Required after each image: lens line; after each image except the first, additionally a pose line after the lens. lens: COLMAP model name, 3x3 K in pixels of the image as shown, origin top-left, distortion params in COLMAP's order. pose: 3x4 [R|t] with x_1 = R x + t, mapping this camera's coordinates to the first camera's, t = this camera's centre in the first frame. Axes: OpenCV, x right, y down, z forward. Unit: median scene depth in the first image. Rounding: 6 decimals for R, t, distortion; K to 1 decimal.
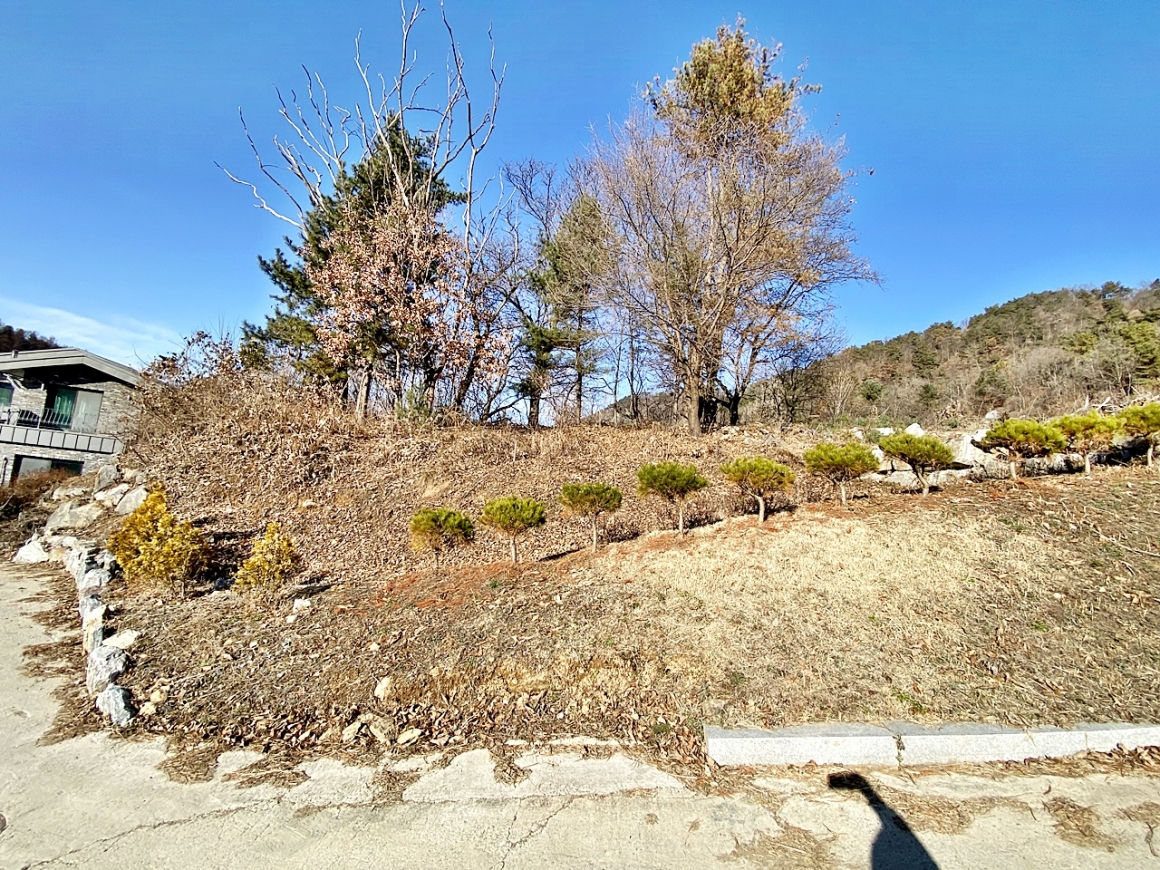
lens RADIAL K [[469.3, 0, 580.0], [0, 469.3, 435.0], [0, 0, 1]] dist [0.011551, -0.017338]
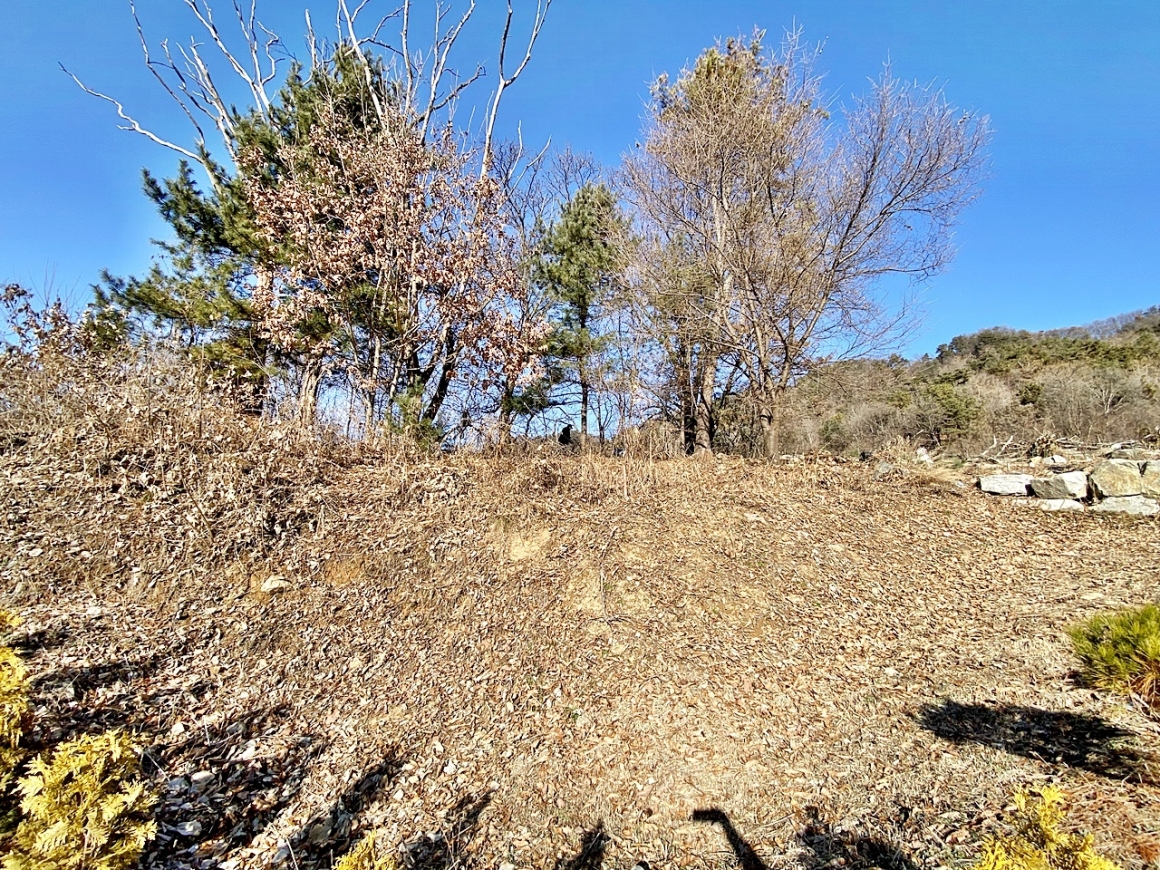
lens RADIAL K [[469.3, 0, 580.0], [0, 469.3, 435.0], [0, 0, 1]] dist [0.011551, -0.017338]
pose [[0.963499, 0.017467, 0.267141, -0.369347], [0.007979, 0.995552, -0.093872, 0.032026], [-0.267592, 0.092577, 0.959074, 0.377110]]
